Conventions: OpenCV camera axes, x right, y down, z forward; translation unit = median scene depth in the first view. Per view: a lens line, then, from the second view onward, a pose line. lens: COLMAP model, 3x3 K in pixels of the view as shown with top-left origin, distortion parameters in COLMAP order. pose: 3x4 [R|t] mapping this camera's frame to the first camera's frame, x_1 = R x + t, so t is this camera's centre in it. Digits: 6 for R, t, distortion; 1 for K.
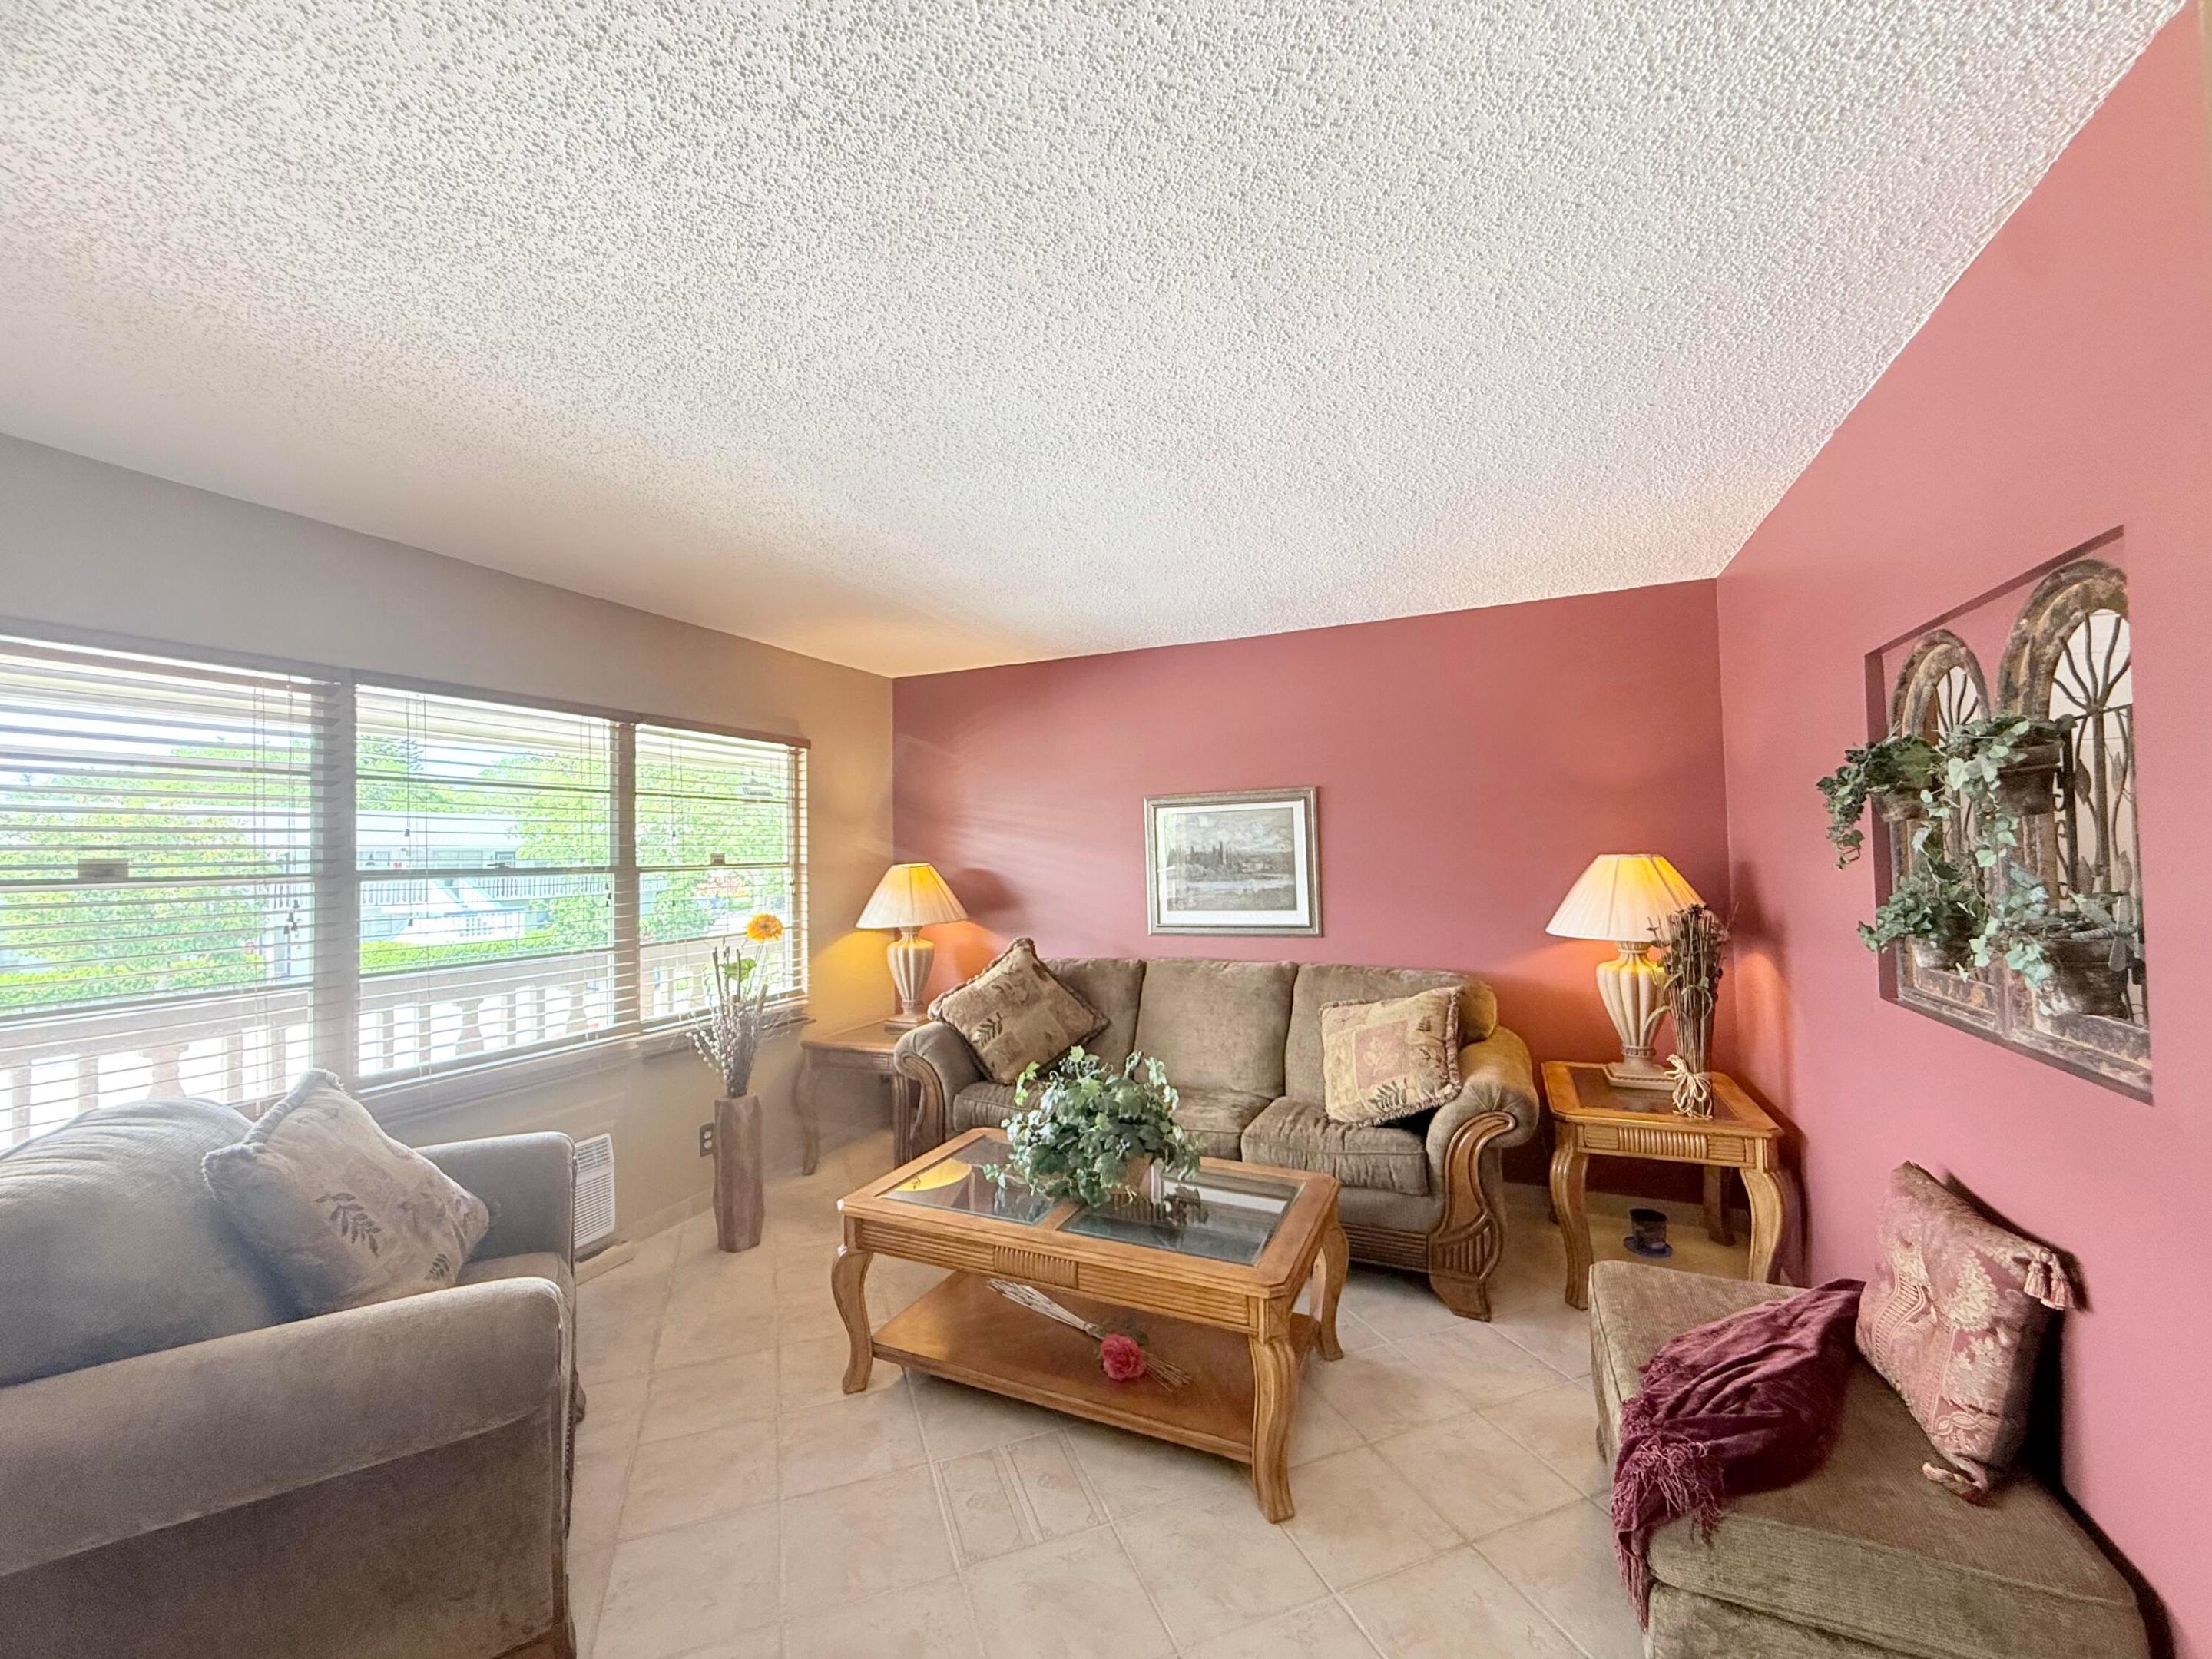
lens RADIAL K [[885.5, 0, 1102.3], [0, 885.5, 828.9], [0, 0, 1]] dist [-0.000404, 0.000476]
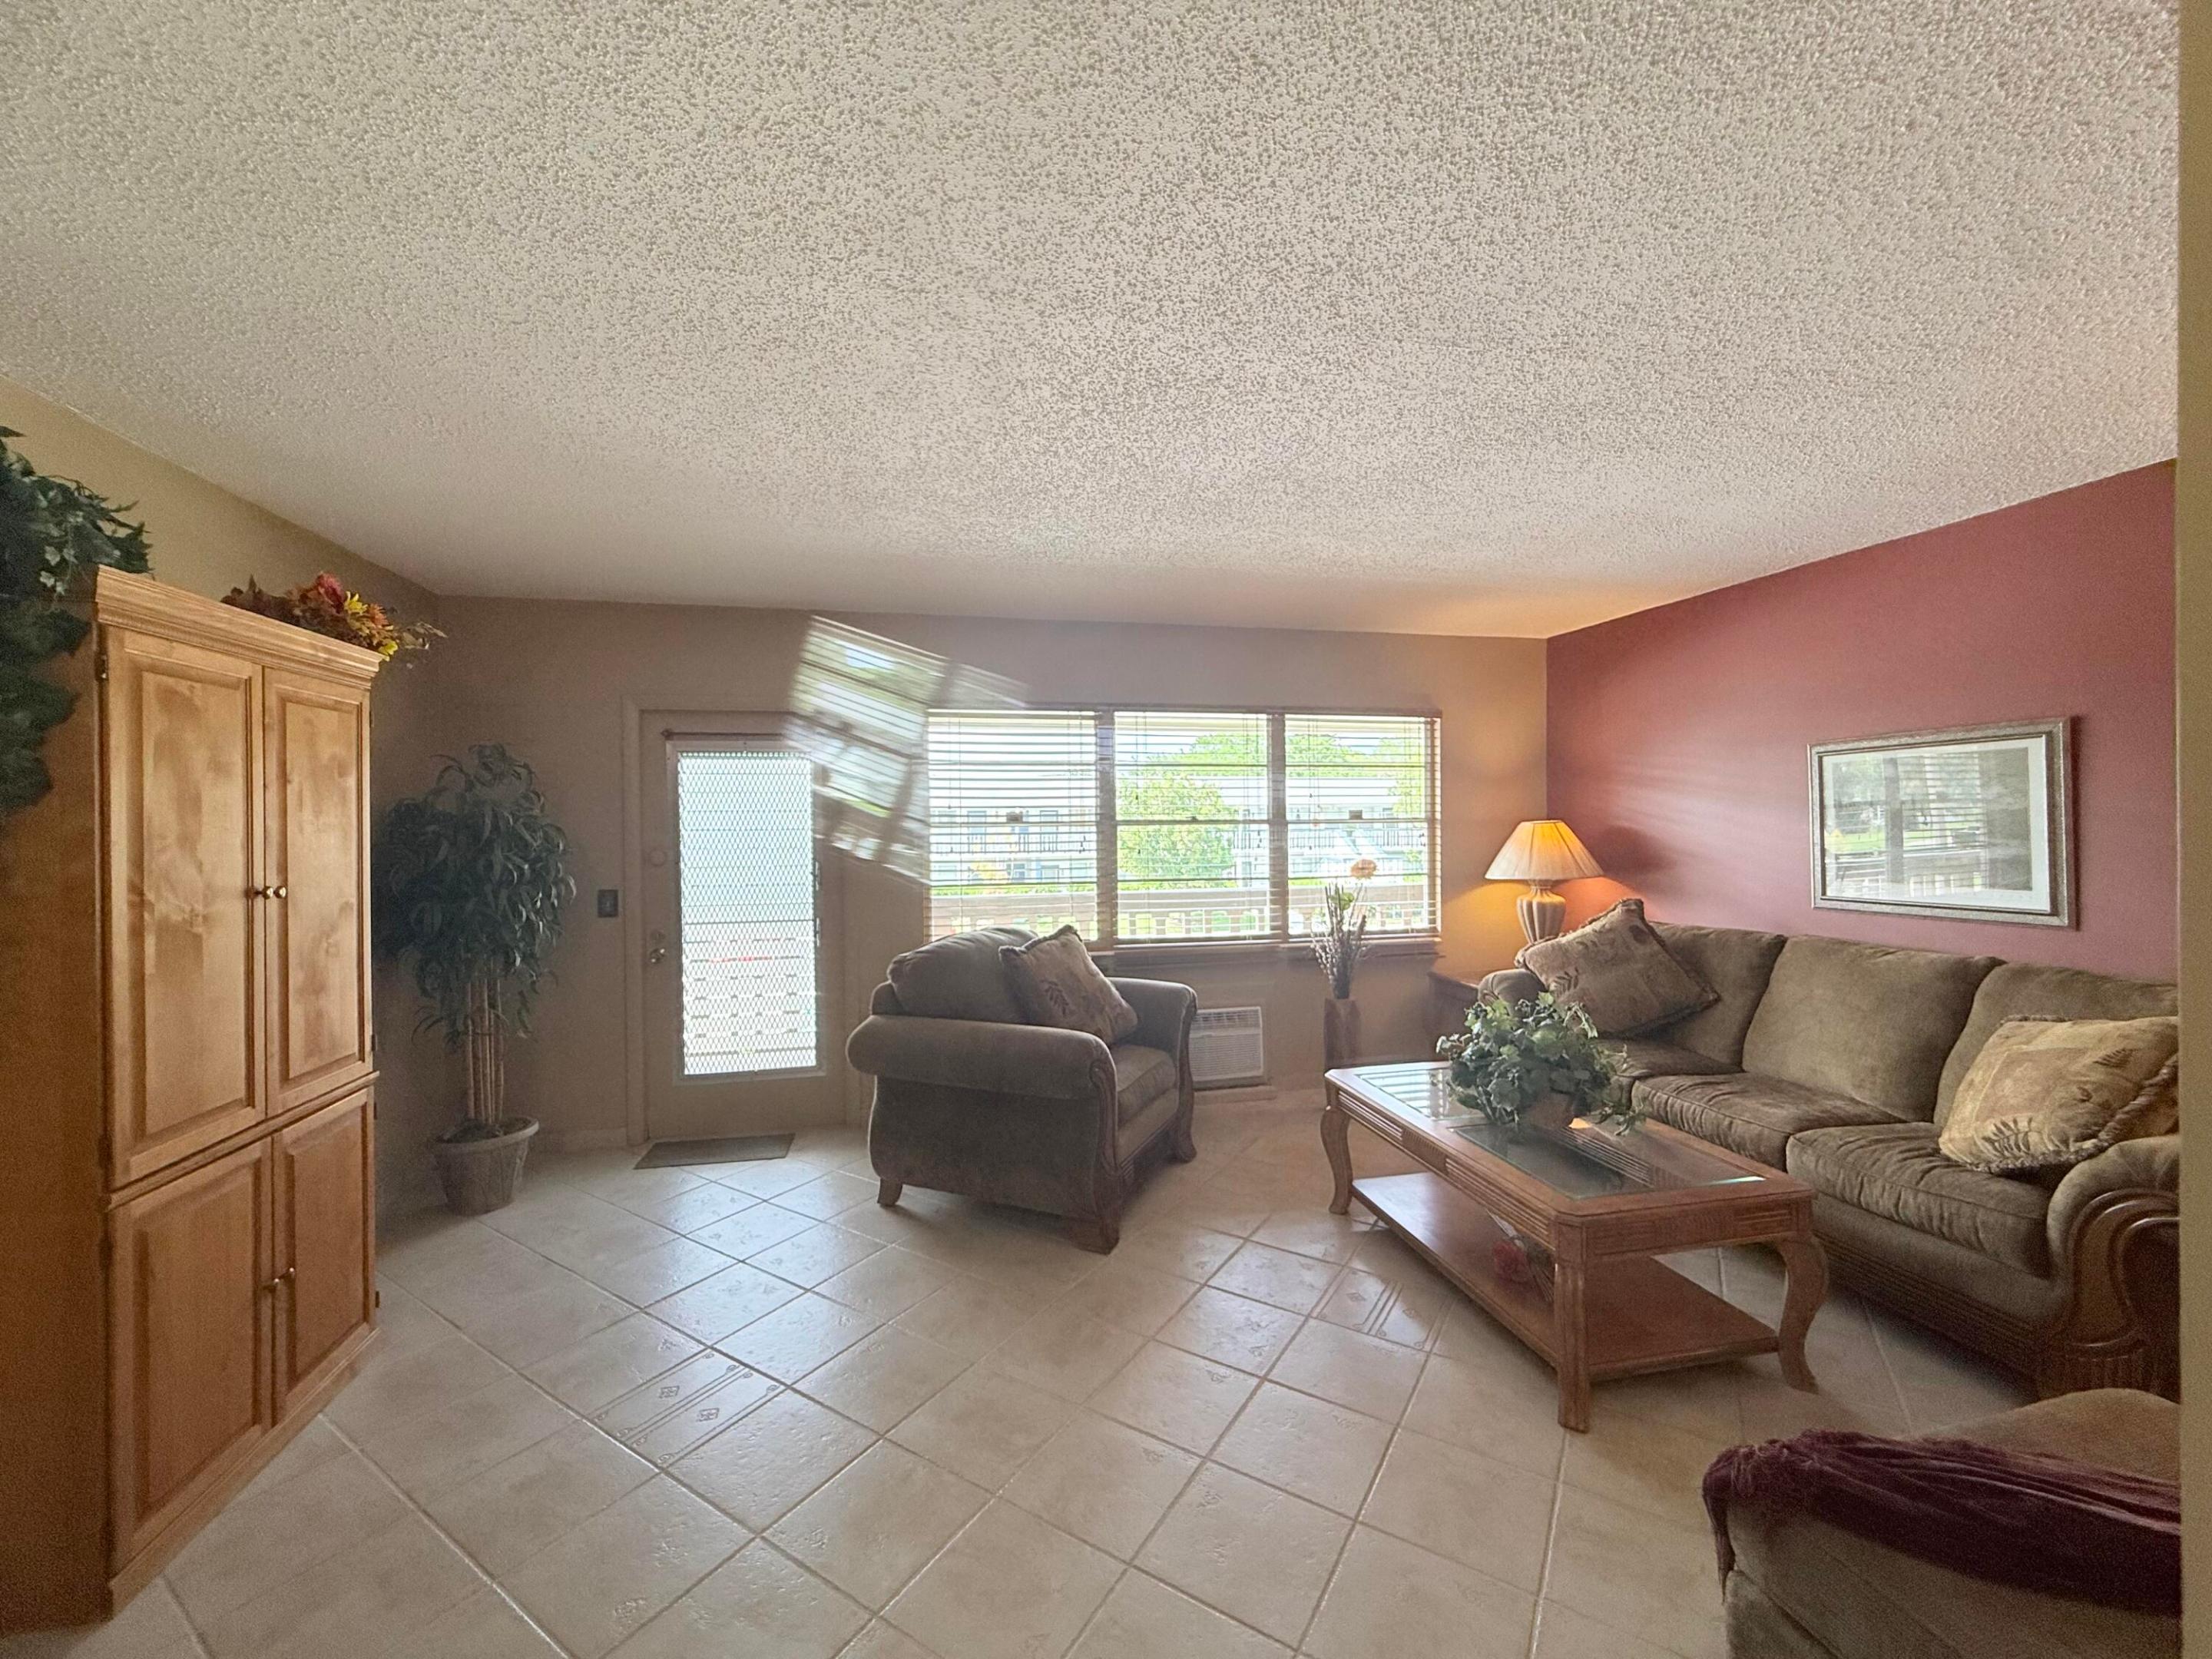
lens RADIAL K [[885.5, 0, 1099.2], [0, 885.5, 829.4], [0, 0, 1]] dist [-0.000404, 0.000476]
pose [[0.597953, 0.019156, -0.801302, 0.361094], [0.021196, 0.998987, 0.039699, -0.002526], [0.801251, -0.040722, 0.596941, -0.039223]]
